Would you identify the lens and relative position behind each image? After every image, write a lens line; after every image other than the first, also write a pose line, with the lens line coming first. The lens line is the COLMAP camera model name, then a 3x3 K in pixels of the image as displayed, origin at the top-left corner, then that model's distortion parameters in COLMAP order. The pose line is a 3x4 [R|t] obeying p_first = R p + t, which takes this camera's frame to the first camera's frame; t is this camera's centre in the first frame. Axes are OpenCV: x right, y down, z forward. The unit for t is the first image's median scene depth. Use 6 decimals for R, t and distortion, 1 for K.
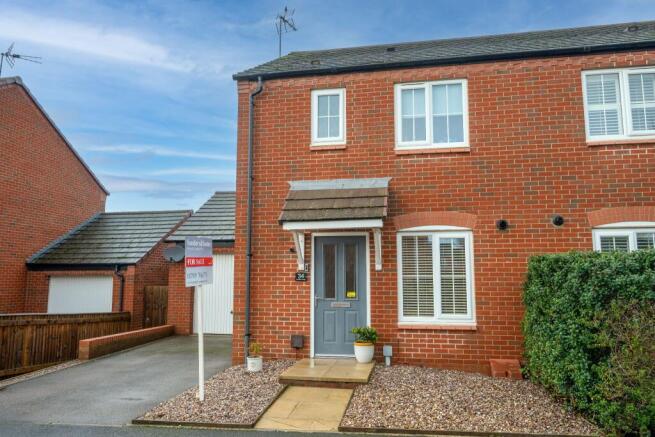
lens RADIAL K [[509.4, 0, 327.5], [0, 509.4, 219.9], [0, 0, 1]] dist [0.005613, 0.001802]
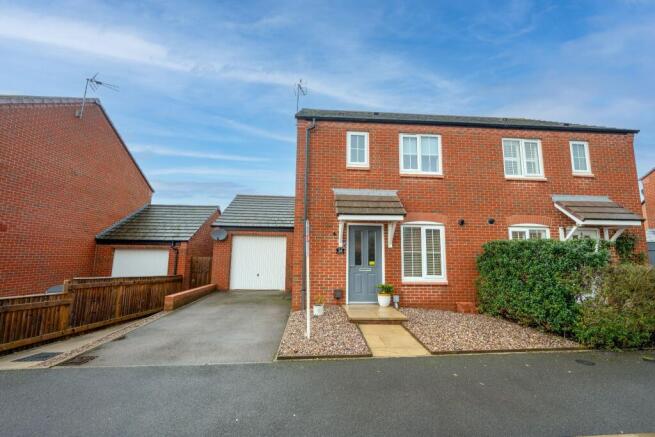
lens RADIAL K [[296.2, 0, 327.5], [0, 296.2, 216.5], [0, 0, 1]] dist [0.001385, 0.000365]
pose [[0.965415, 0.046038, 0.256620, -0.320875], [-0.042211, 0.998900, -0.020405, 0.027177], [-0.257278, 0.008867, 0.966297, 0.152442]]
